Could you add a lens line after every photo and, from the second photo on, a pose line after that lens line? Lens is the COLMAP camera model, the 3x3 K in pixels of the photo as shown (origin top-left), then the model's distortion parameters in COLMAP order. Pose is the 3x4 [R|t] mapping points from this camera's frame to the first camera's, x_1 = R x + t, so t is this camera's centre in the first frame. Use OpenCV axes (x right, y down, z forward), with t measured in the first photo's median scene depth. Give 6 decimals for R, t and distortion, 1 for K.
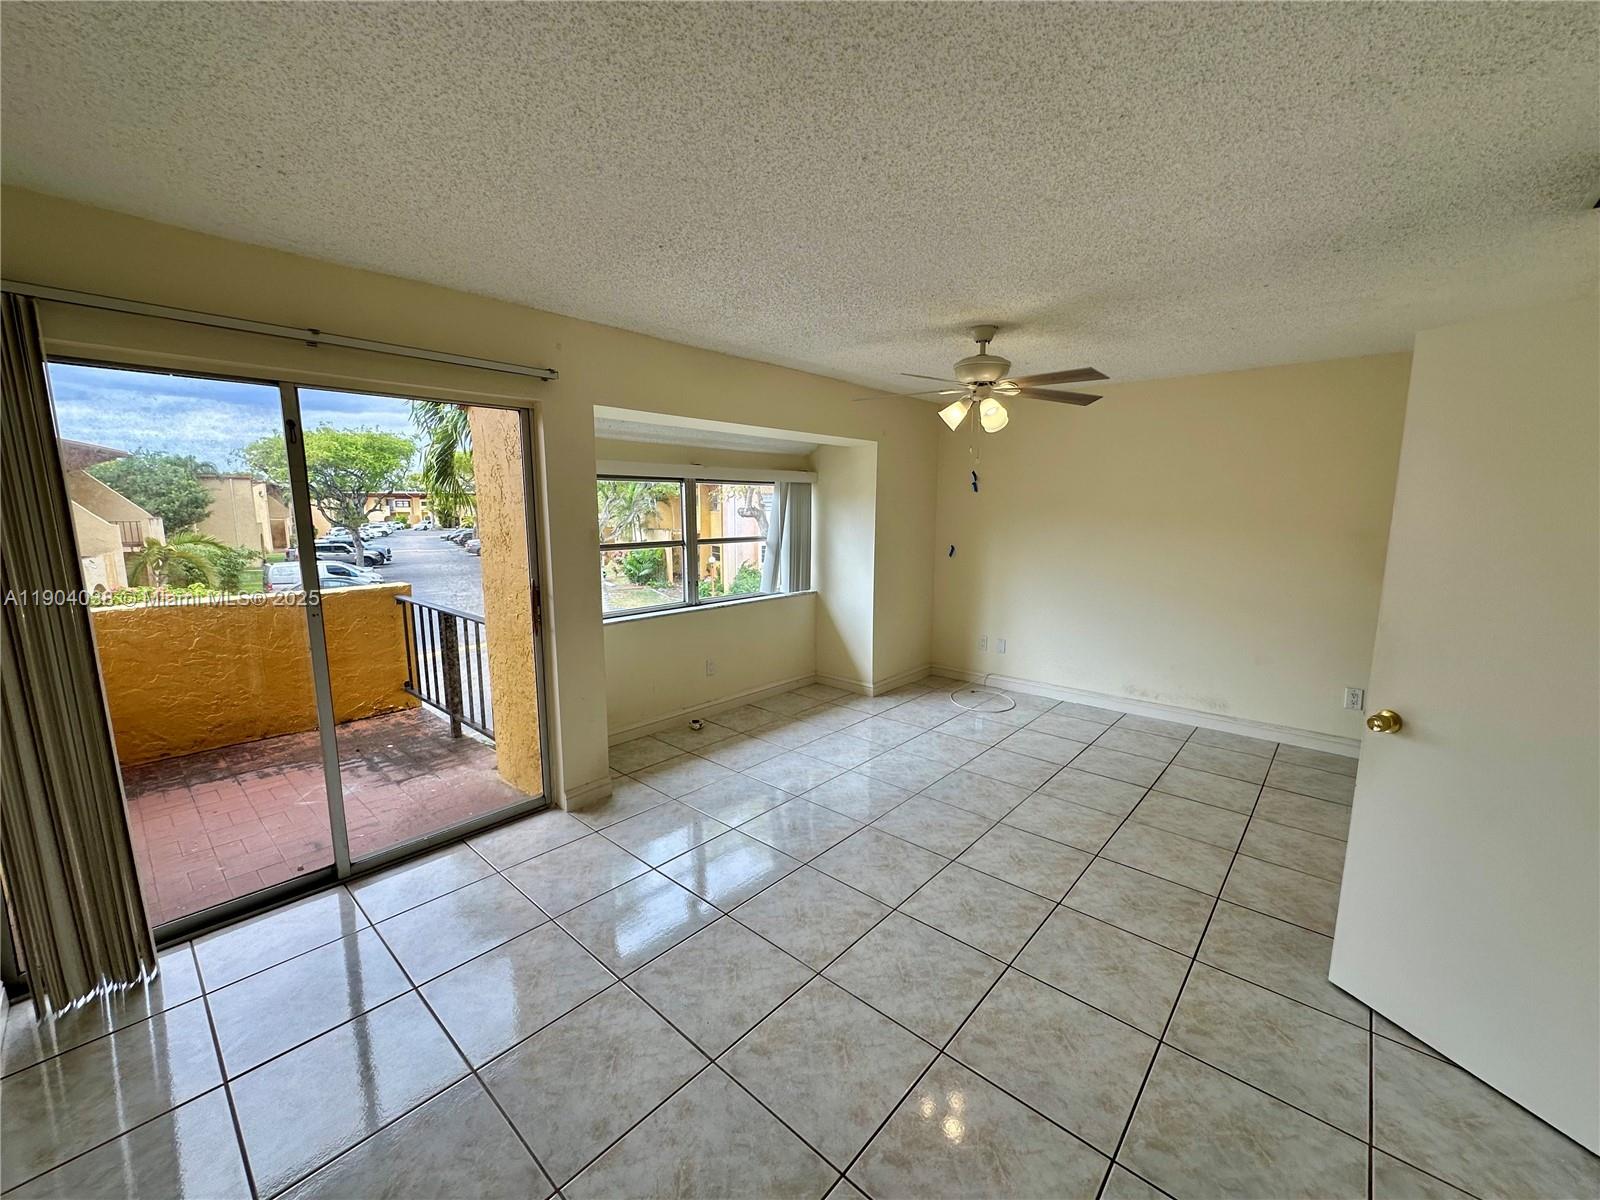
lens RADIAL K [[639.3, 0, 800.0], [0, 639.3, 600.0], [0, 0, 1]] dist [0.000781, 0.000002]
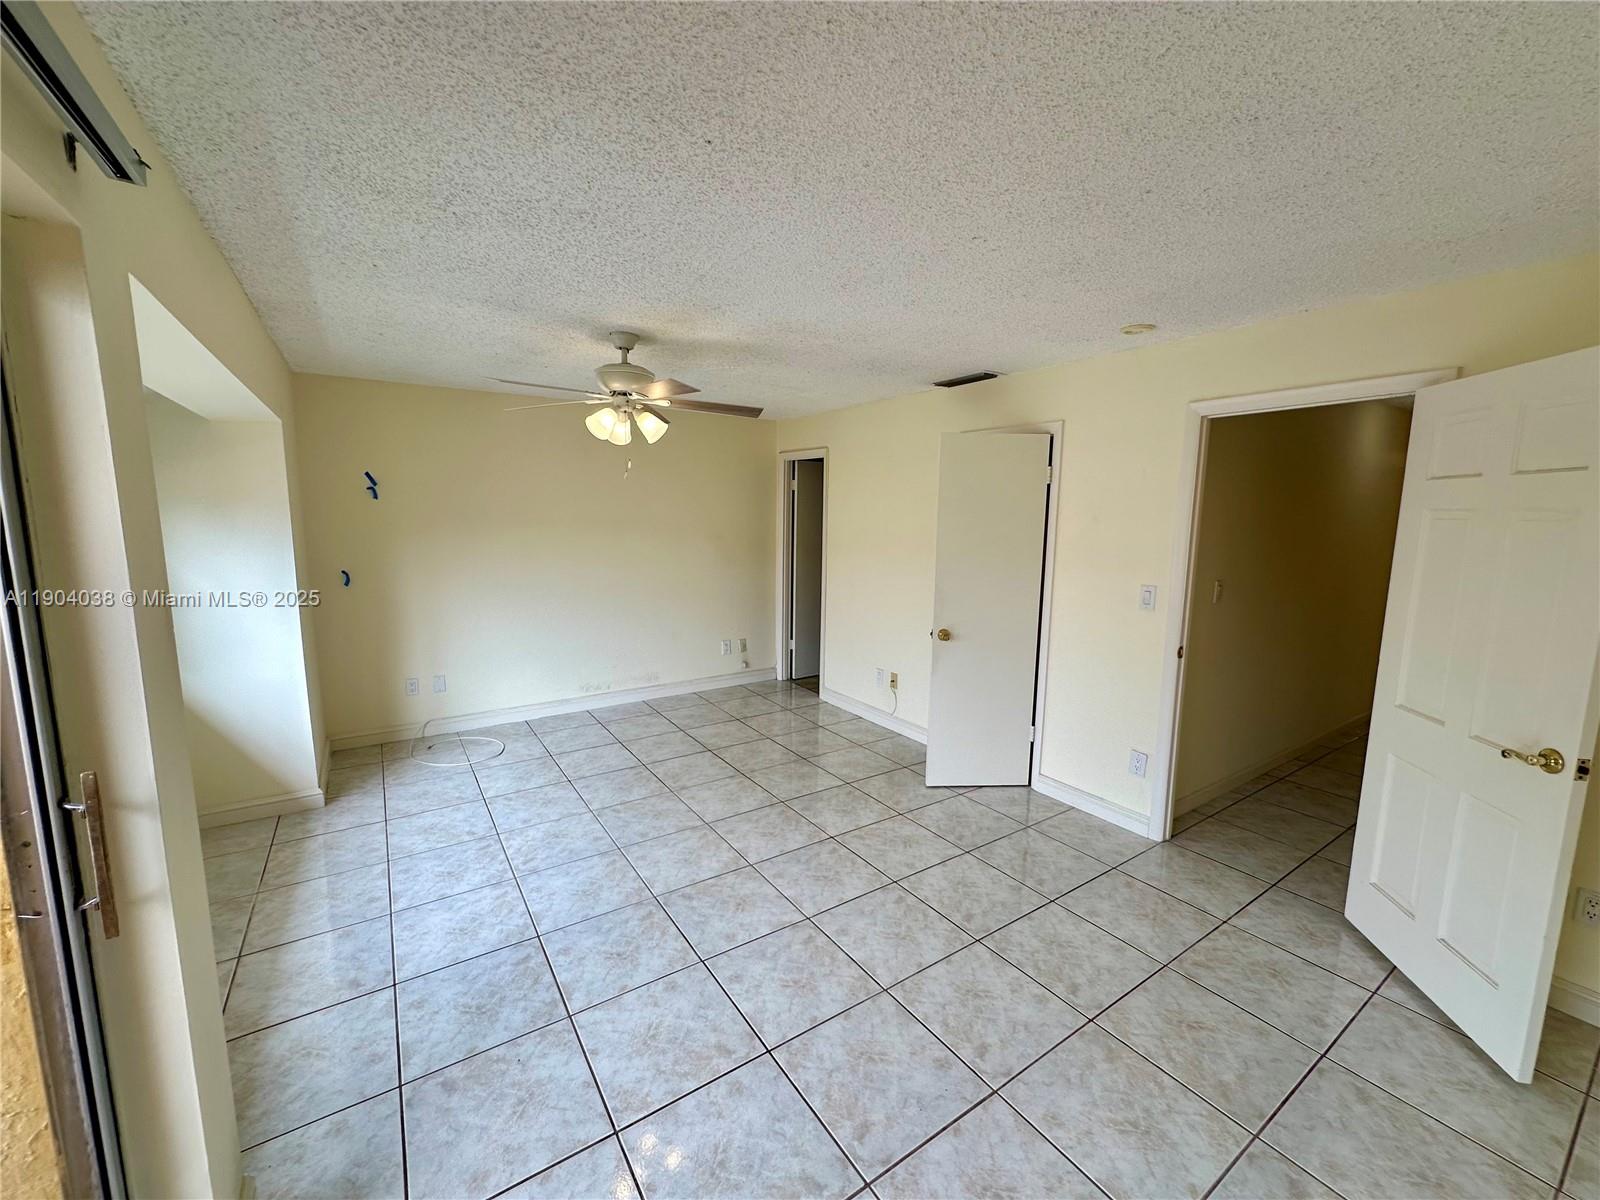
lens RADIAL K [[639.4, 0, 800.0], [0, 639.4, 600.0], [0, 0, 1]] dist [-0.000349, -0.000074]
pose [[0.251983, -0.133345, 0.958501, -0.484376], [0.133816, 0.985748, 0.101957, -0.080118], [-0.958435, 0.102571, 0.266236, 0.430805]]
